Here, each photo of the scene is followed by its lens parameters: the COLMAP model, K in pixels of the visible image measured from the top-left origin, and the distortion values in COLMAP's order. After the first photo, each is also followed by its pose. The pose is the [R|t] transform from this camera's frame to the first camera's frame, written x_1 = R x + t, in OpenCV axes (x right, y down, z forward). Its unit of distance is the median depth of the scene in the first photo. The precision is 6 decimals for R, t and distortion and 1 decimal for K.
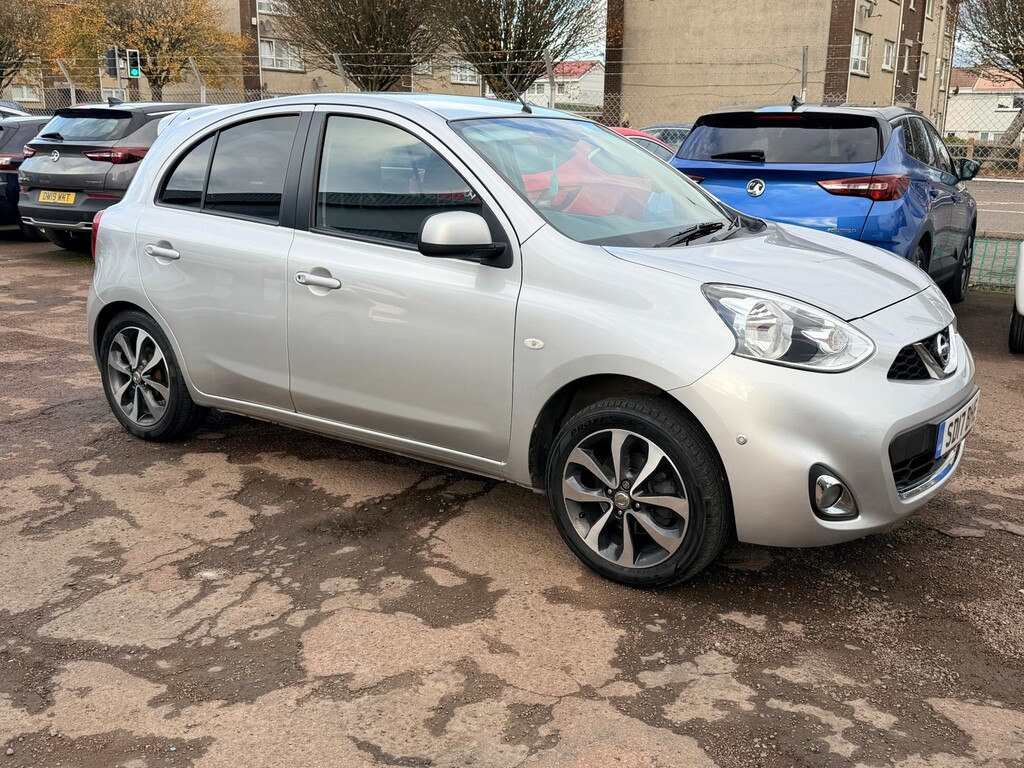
lens RADIAL K [[1010.6, 0, 511.9], [0, 1010.6, 385.6], [0, 0, 1]] dist [0.059374, 0.000000]
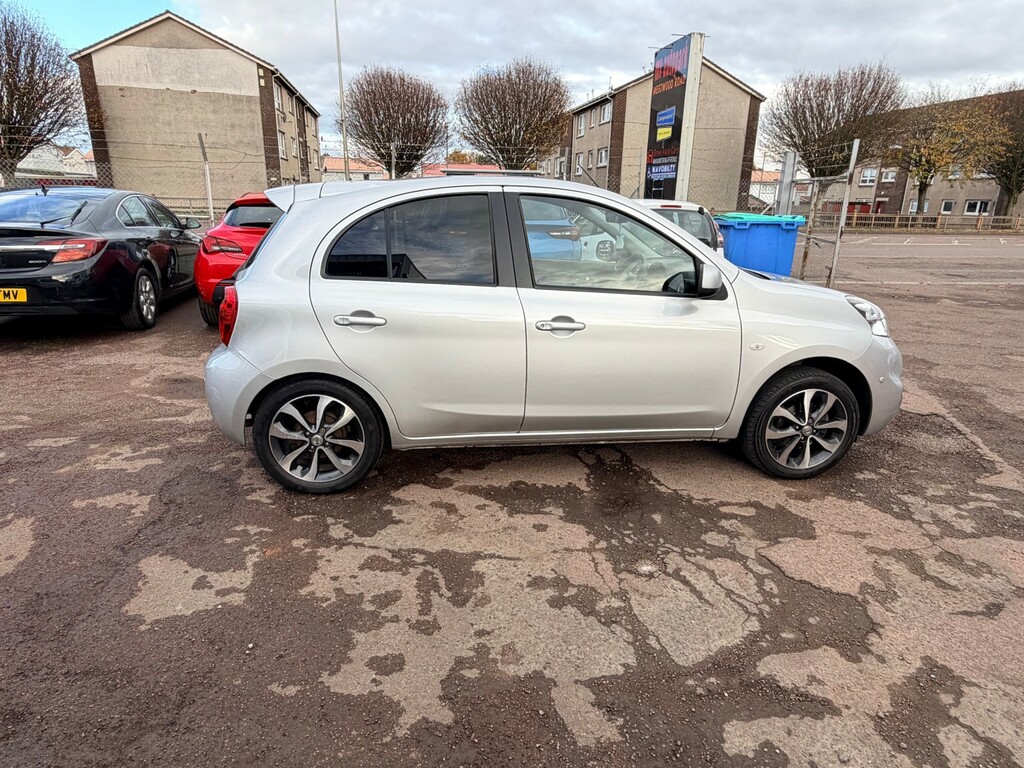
lens RADIAL K [[607.3, 0, 508.9], [0, 607.3, 383.0], [0, 0, 1]] dist [-0.001540, 0.002639]
pose [[0.742727, -0.194561, 0.640704, -0.806843], [0.156099, 0.980801, 0.116882, -0.144901], [-0.651144, 0.013202, 0.758839, 0.501661]]
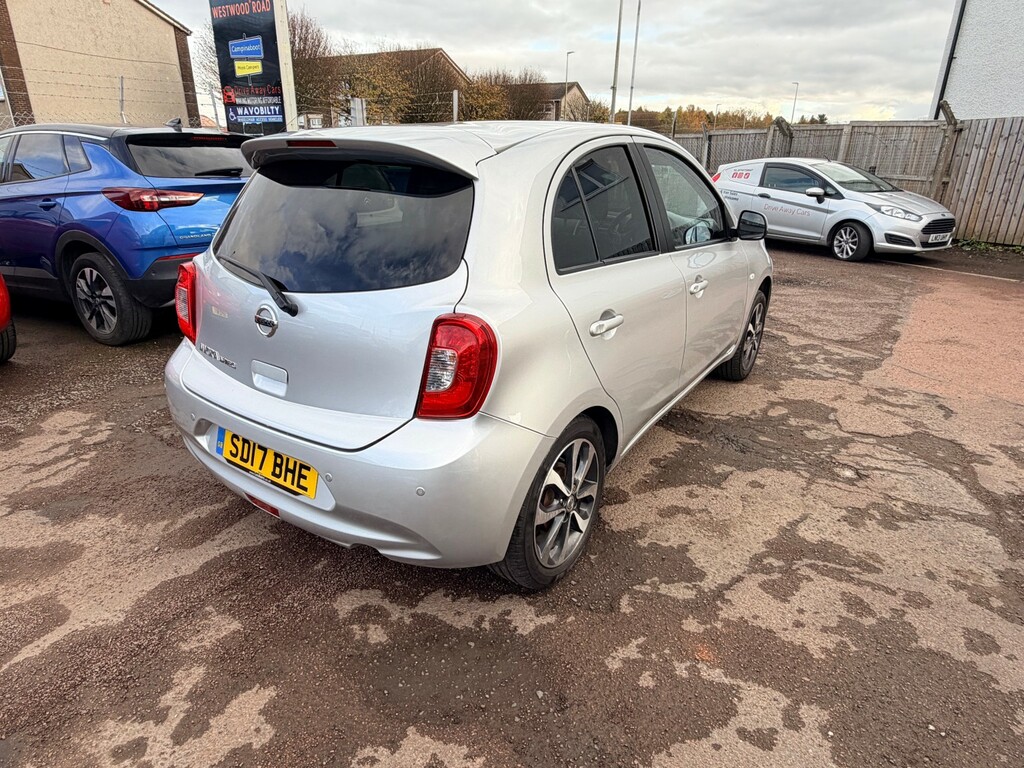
lens RADIAL K [[607.3, 0, 508.5], [0, 607.3, 379.5], [0, 0, 1]] dist [-0.001540, 0.002639]
pose [[-0.029740, -0.362620, 0.931462, -0.988933], [0.233826, 0.903495, 0.359198, -0.347692], [-0.971824, 0.228482, 0.057920, 1.307739]]
